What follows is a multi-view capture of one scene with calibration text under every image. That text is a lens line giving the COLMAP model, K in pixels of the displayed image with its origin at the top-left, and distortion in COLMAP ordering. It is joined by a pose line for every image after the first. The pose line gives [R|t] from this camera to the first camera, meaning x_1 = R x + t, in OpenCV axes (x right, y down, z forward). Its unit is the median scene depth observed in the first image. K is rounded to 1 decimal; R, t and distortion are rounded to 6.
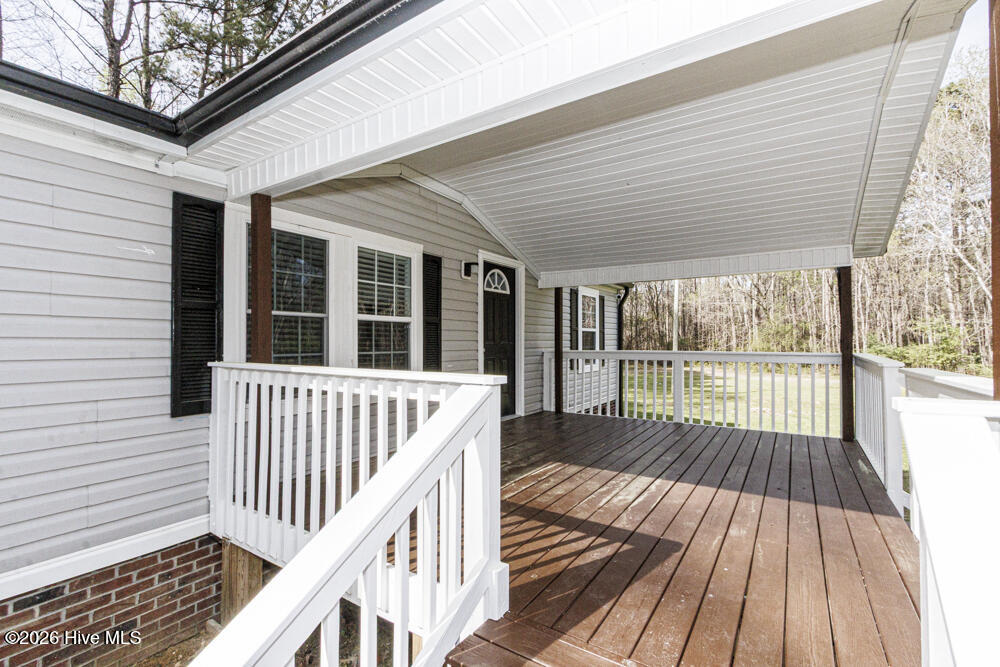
lens RADIAL K [[465.4, 0, 481.0], [0, 465.4, 337.0], [0, 0, 1]] dist [0.009156, 0.000002]
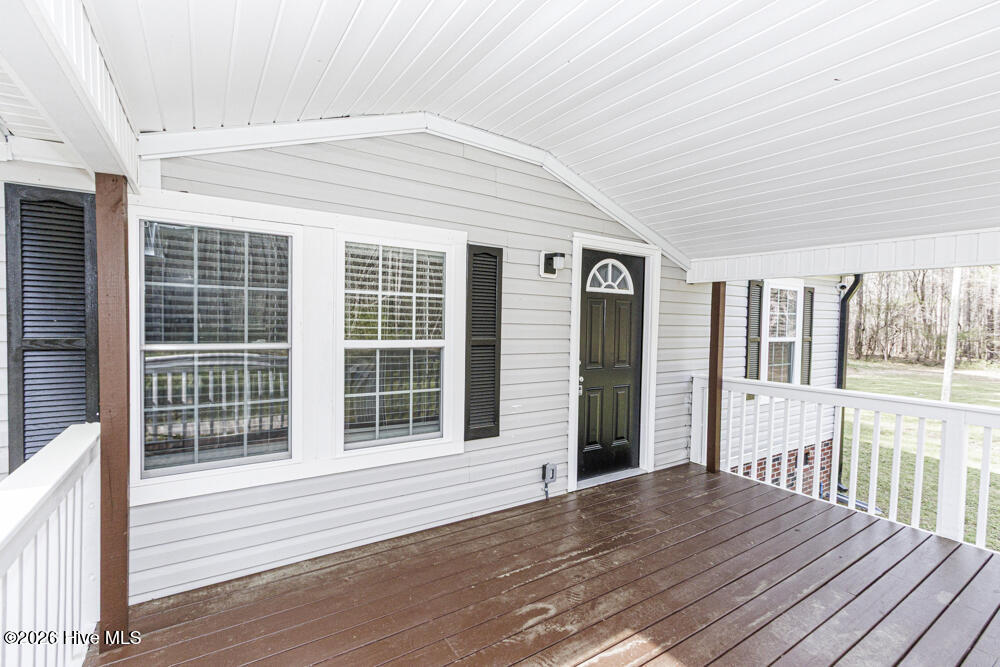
lens RADIAL K [[465.4, 0, 480.4], [0, 465.4, 338.3], [0, 0, 1]] dist [0.009156, 0.000002]
pose [[0.923859, 0.024893, -0.381922, 0.126271], [-0.011154, 0.999210, 0.038145, -0.055363], [0.382570, -0.030981, 0.923407, 0.303237]]
